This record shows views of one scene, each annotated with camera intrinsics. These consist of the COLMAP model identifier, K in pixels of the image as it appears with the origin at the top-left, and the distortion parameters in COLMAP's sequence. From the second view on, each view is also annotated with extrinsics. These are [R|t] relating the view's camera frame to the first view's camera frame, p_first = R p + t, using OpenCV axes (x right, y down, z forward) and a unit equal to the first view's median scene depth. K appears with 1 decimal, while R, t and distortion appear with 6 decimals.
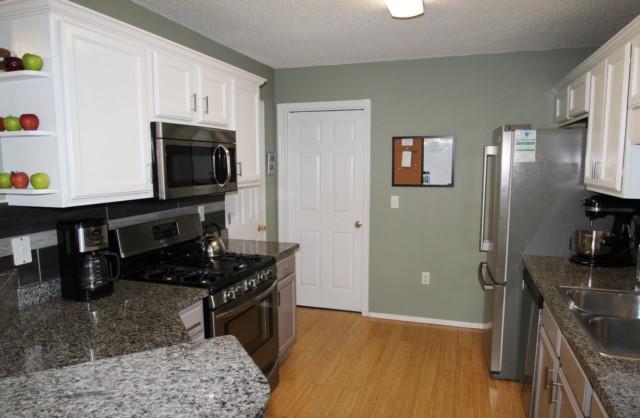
lens RADIAL K [[433.5, 0, 319.9], [0, 433.5, 208.7], [0, 0, 1]] dist [-0.026828, -0.002760]
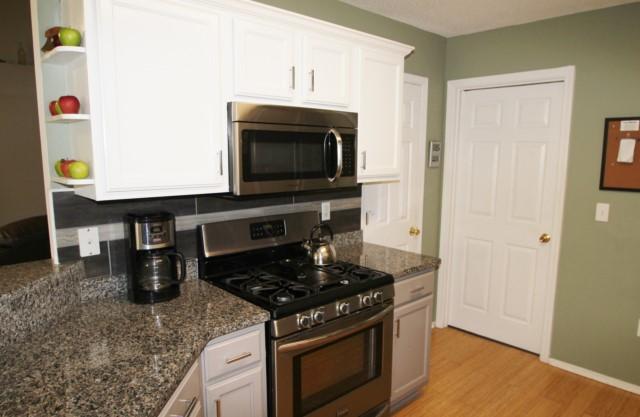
lens RADIAL K [[433.5, 0, 320.8], [0, 433.5, 211.8], [0, 0, 1]] dist [-0.026828, -0.002760]
pose [[0.882363, 0.074621, -0.464615, 0.140279], [-0.060486, 0.997142, 0.045277, -0.030289], [0.466665, -0.011848, 0.884355, 0.269930]]
